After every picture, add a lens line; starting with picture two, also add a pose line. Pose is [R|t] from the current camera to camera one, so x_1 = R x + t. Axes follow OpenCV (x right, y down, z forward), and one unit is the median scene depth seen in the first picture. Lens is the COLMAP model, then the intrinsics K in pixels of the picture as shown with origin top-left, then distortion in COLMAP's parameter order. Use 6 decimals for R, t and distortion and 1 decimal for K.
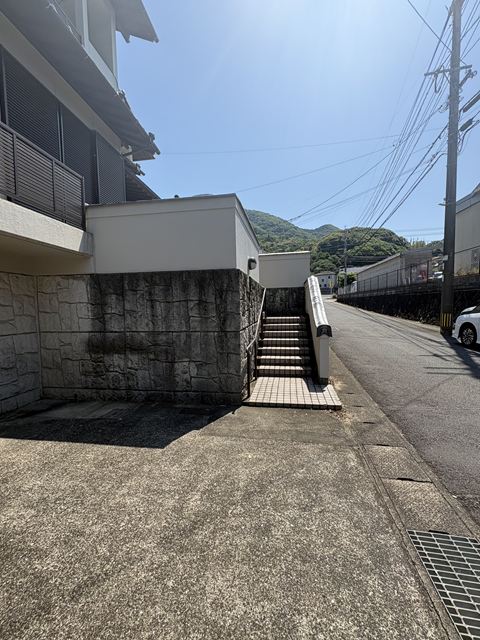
lens RADIAL K [[252.2, 0, 240.5], [0, 252.2, 324.7], [0, 0, 1]] dist [-0.001291, 0.000224]
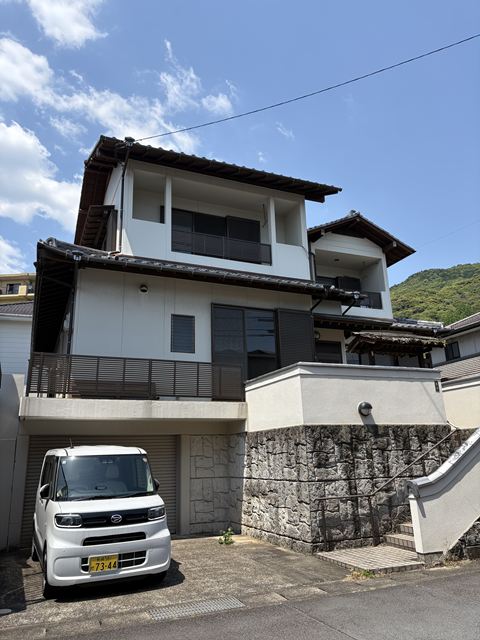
lens RADIAL K [[489.0, 0, 236.4], [0, 489.0, 320.6], [0, 0, 1]] dist [0.011044, -0.002715]
pose [[0.508693, -0.230099, -0.829630, 1.696955], [-0.040234, 0.956217, -0.289878, -0.013239], [0.860008, 0.180838, 0.477163, -0.401224]]
